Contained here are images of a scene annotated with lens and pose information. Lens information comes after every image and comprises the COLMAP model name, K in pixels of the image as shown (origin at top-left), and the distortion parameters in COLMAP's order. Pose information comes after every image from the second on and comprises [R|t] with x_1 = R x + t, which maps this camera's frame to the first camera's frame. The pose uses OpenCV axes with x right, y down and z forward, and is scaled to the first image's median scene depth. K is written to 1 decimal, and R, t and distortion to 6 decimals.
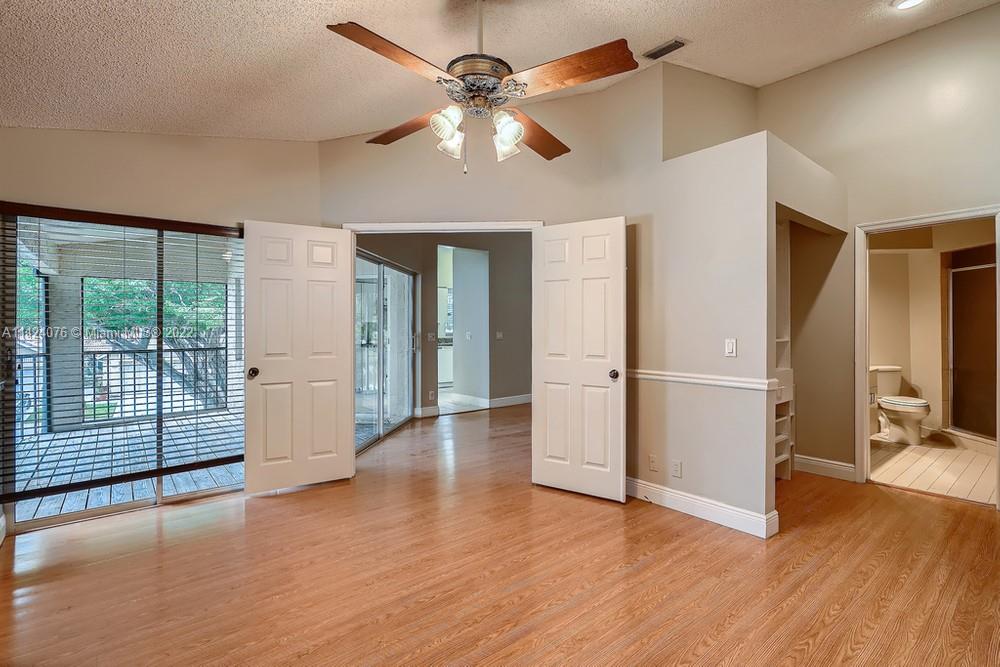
lens RADIAL K [[484.7, 0, 522.4], [0, 484.7, 316.6], [0, 0, 1]] dist [0.000102, 0.001128]
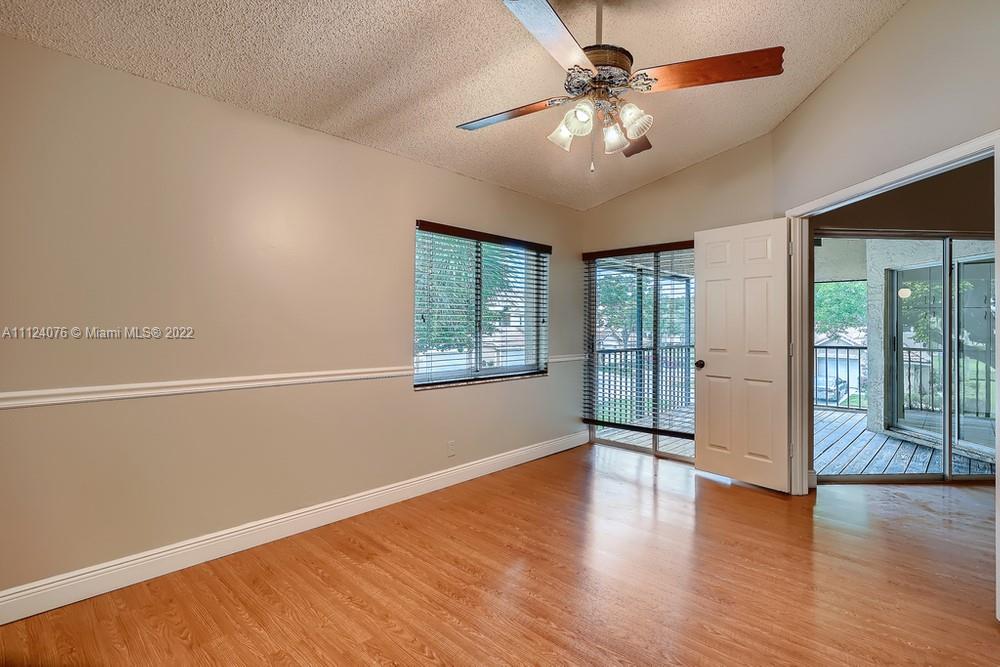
lens RADIAL K [[482.5, 0, 521.7], [0, 482.5, 322.2], [0, 0, 1]] dist [-0.002833, -0.000241]
pose [[0.118065, 0.003393, -0.993000, 0.855962], [0.013187, 0.999901, 0.004985, 0.006164], [0.992918, -0.013683, 0.118008, 0.740509]]
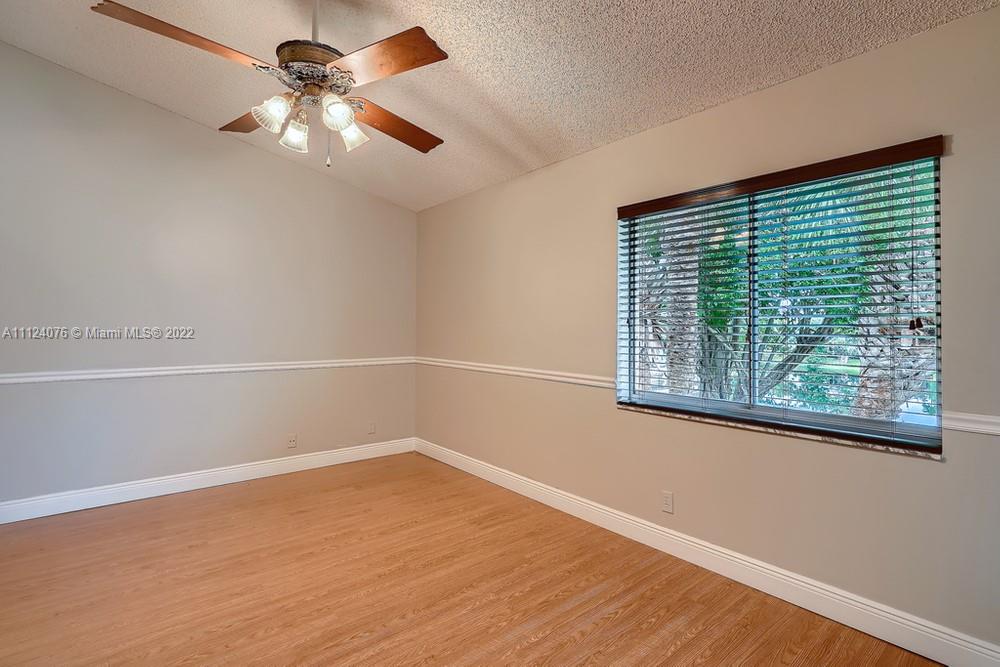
lens RADIAL K [[482.5, 0, 521.7], [0, 482.5, 322.2], [0, 0, 1]] dist [-0.002833, -0.000241]
pose [[-0.999986, -0.003792, -0.003674, -0.495466], [-0.003670, 0.999462, -0.032592, 0.041724], [0.003795, -0.032578, -0.999462, 1.939342]]
